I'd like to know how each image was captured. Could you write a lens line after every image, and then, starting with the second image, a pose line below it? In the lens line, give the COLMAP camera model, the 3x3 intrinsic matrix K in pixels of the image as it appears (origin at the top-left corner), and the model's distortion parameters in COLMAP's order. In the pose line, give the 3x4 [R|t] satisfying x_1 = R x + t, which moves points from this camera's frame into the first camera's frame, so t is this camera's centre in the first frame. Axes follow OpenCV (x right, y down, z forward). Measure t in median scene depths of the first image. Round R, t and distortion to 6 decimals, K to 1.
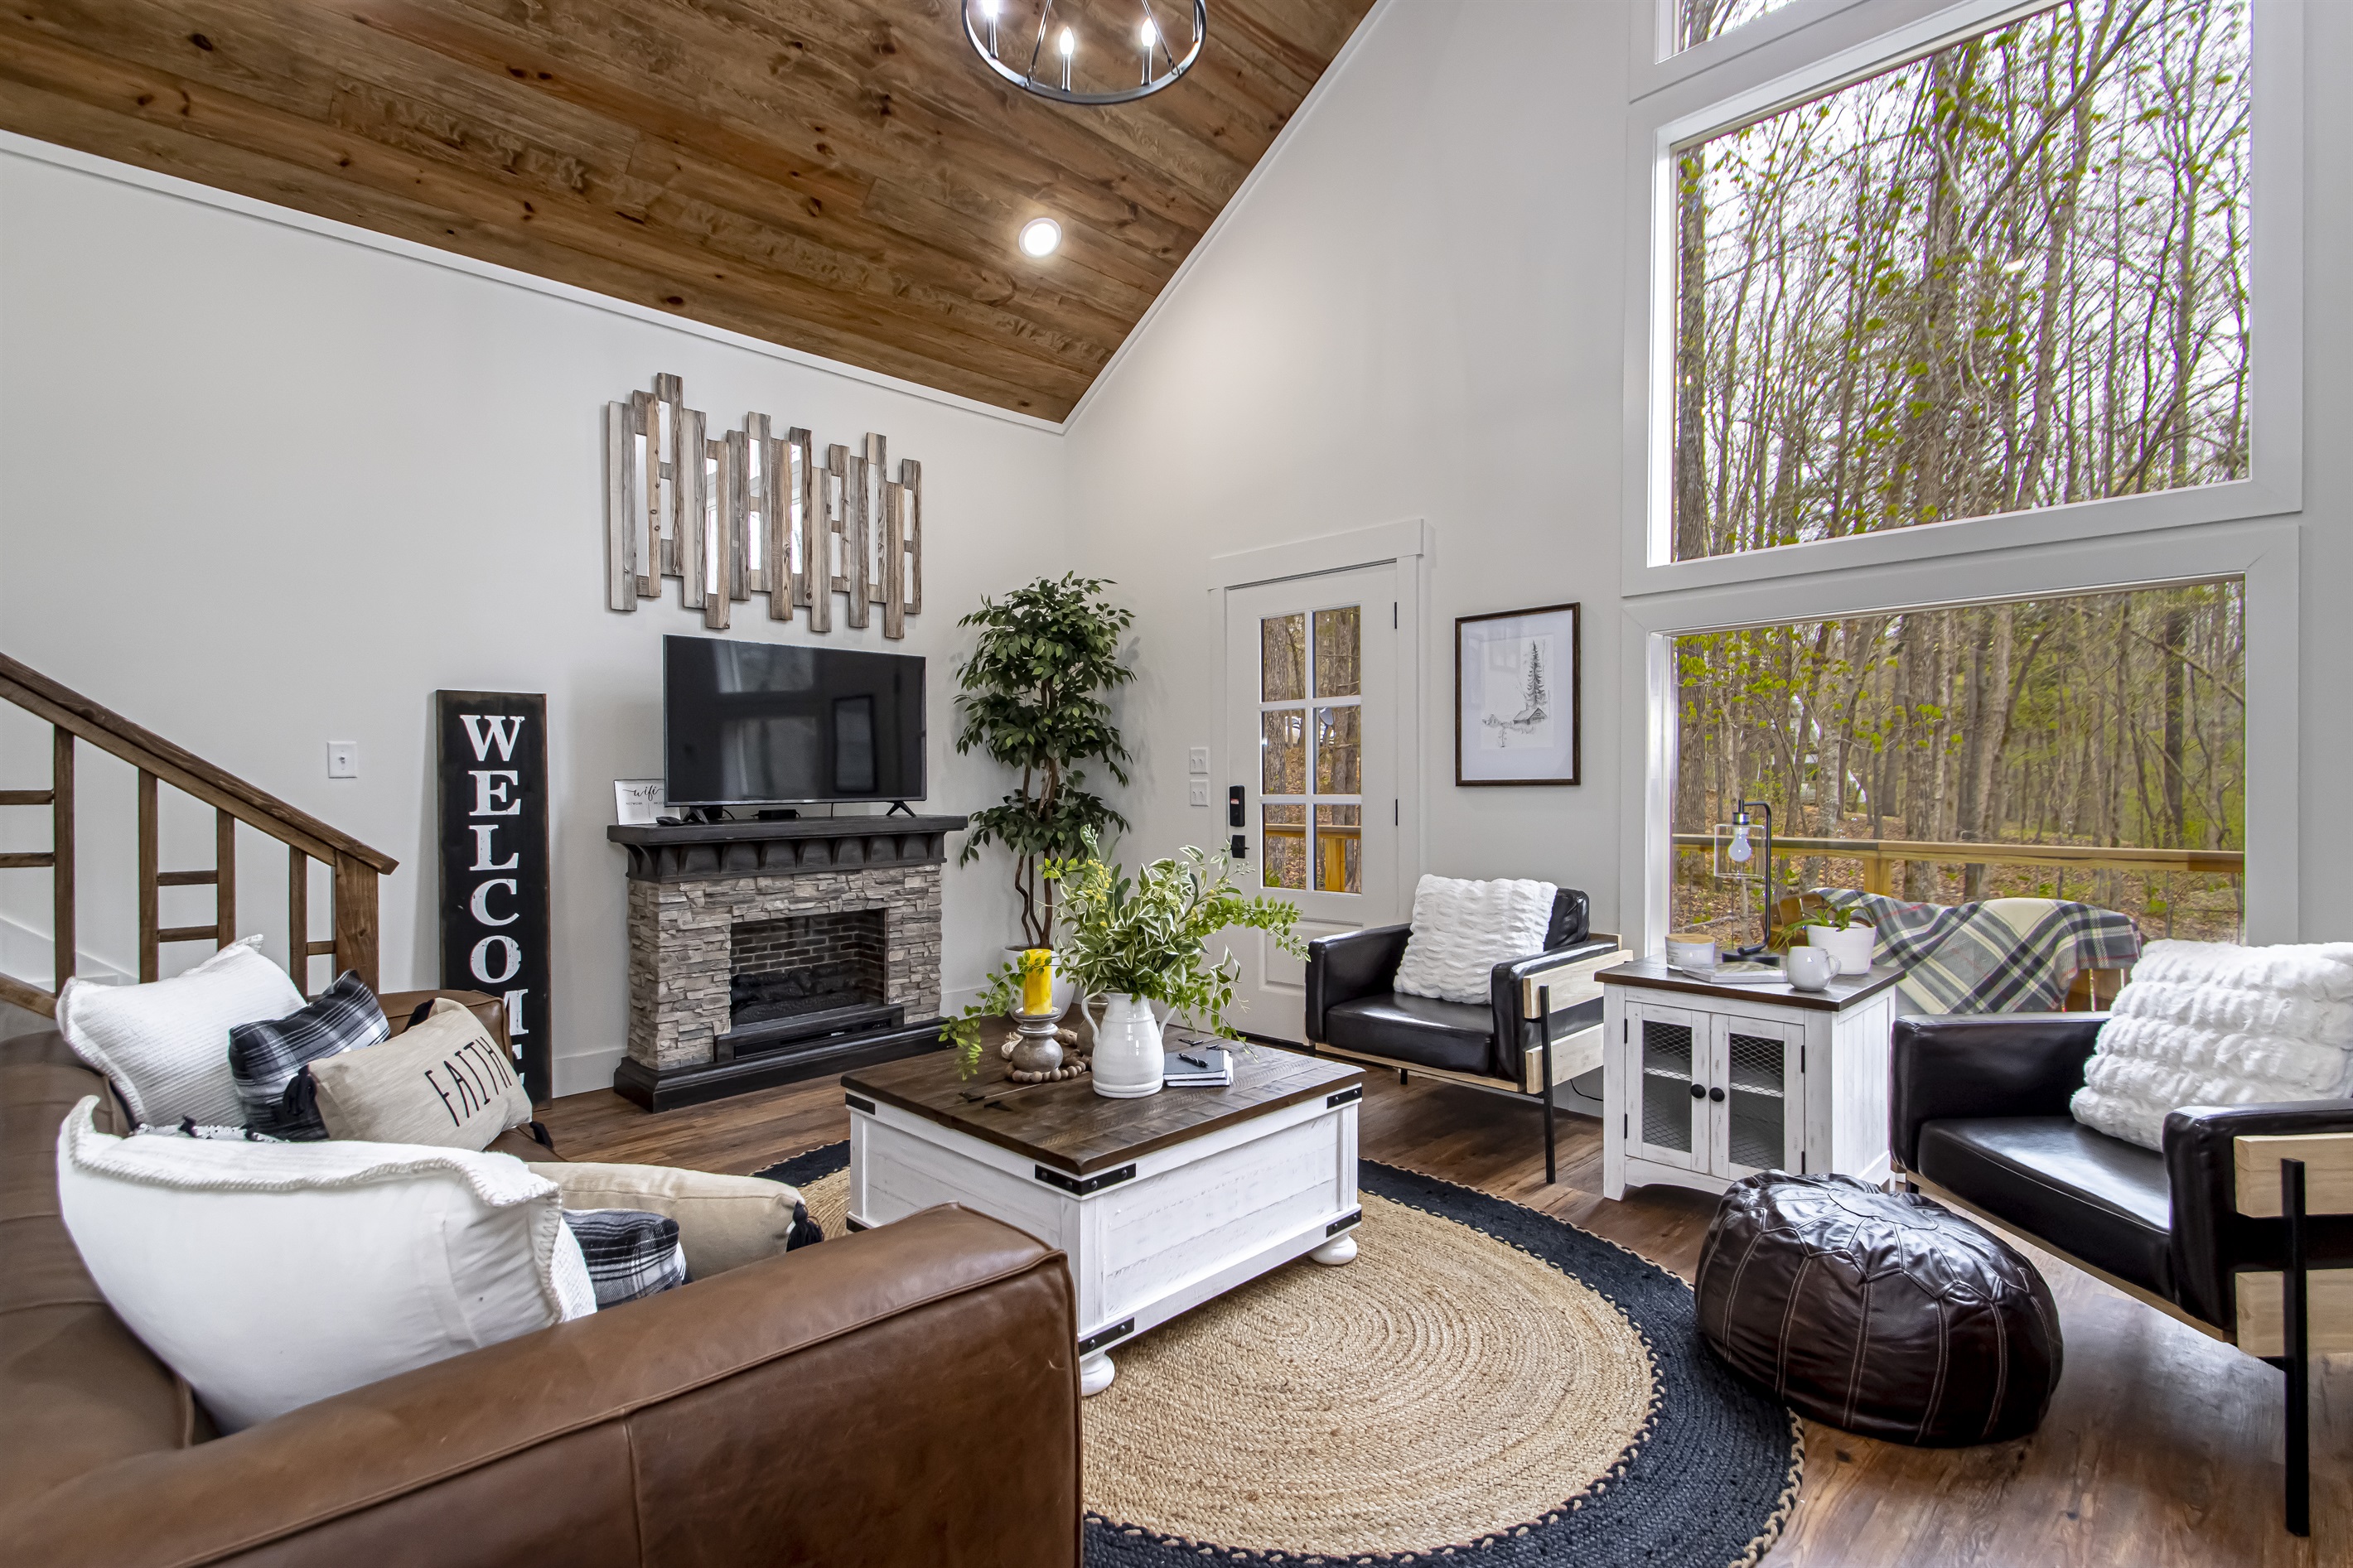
lens RADIAL K [[1137.6, 0, 1215.8], [0, 1137.6, 795.9], [0, 0, 1]] dist [0.035263, -0.017270]
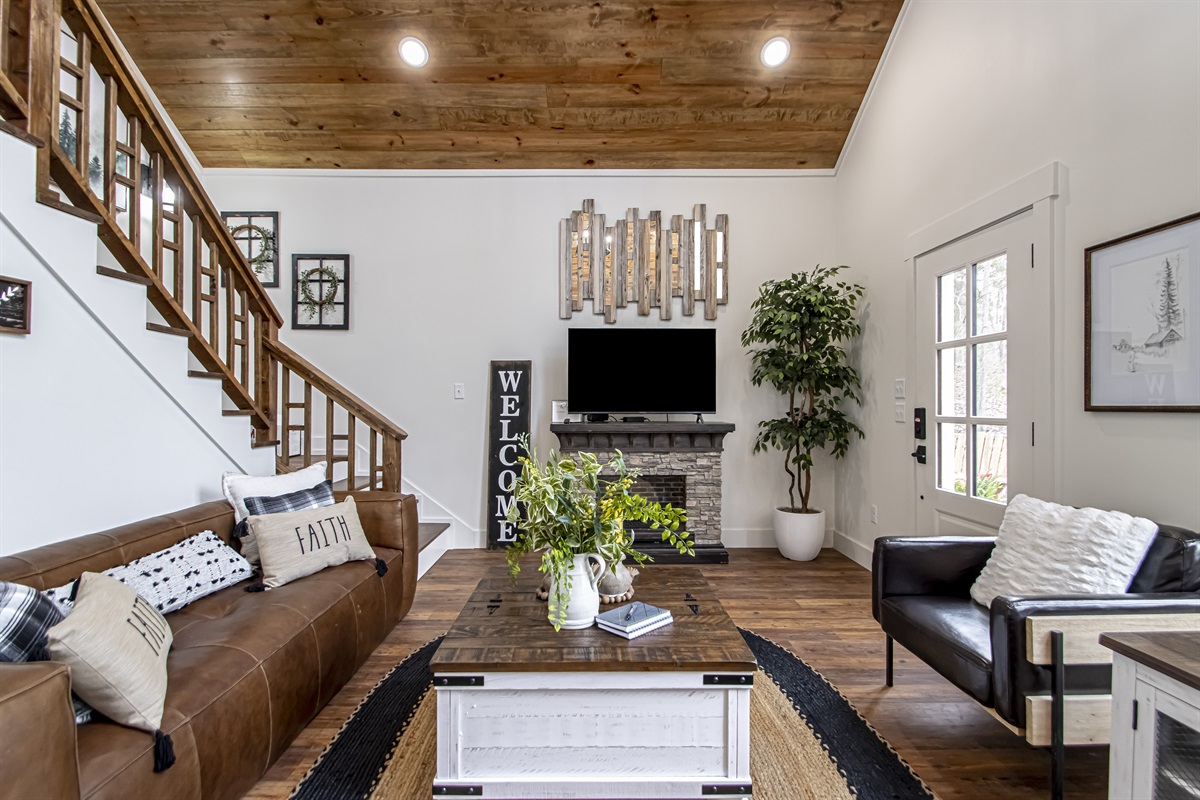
lens RADIAL K [[586.3, 0, 600.0], [0, 586.3, 400.0], [0, 0, 1]] dist [0.024656, -0.017328]
pose [[0.693514, 0.006015, -0.720418, 0.278921], [-0.016514, 0.999835, -0.007549, -0.007369], [0.720254, 0.017132, 0.693499, 0.302186]]
